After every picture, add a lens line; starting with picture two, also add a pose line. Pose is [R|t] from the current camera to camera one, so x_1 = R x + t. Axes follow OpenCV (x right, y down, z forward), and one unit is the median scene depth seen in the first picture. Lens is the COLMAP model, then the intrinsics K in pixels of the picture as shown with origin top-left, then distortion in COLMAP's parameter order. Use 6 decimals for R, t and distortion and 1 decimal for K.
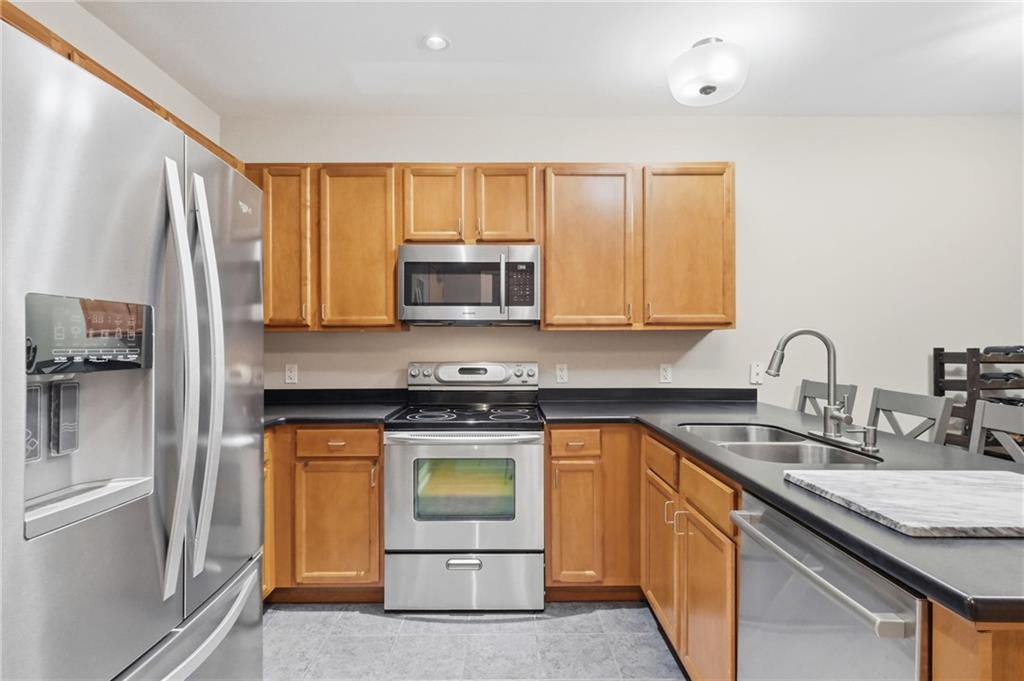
lens RADIAL K [[496.6, 0, 511.0], [0, 496.6, 333.4], [0, 0, 1]] dist [0.002109, -0.000283]
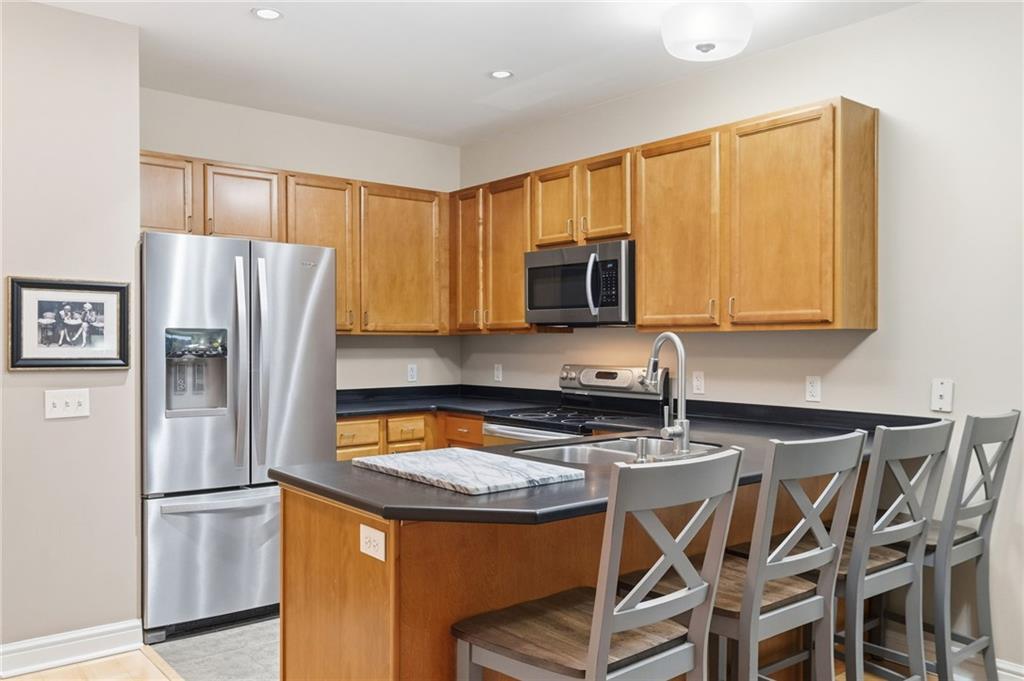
lens RADIAL K [[817.8, 0, 512.0], [0, 817.8, 340.5], [0, 0, 1]] dist [-0.000251, 0.000393]
pose [[0.630120, 0.001767, -0.776496, 1.074974], [0.012907, 0.999835, 0.012749, -0.013169], [0.776391, -0.018055, 0.629993, -0.114180]]
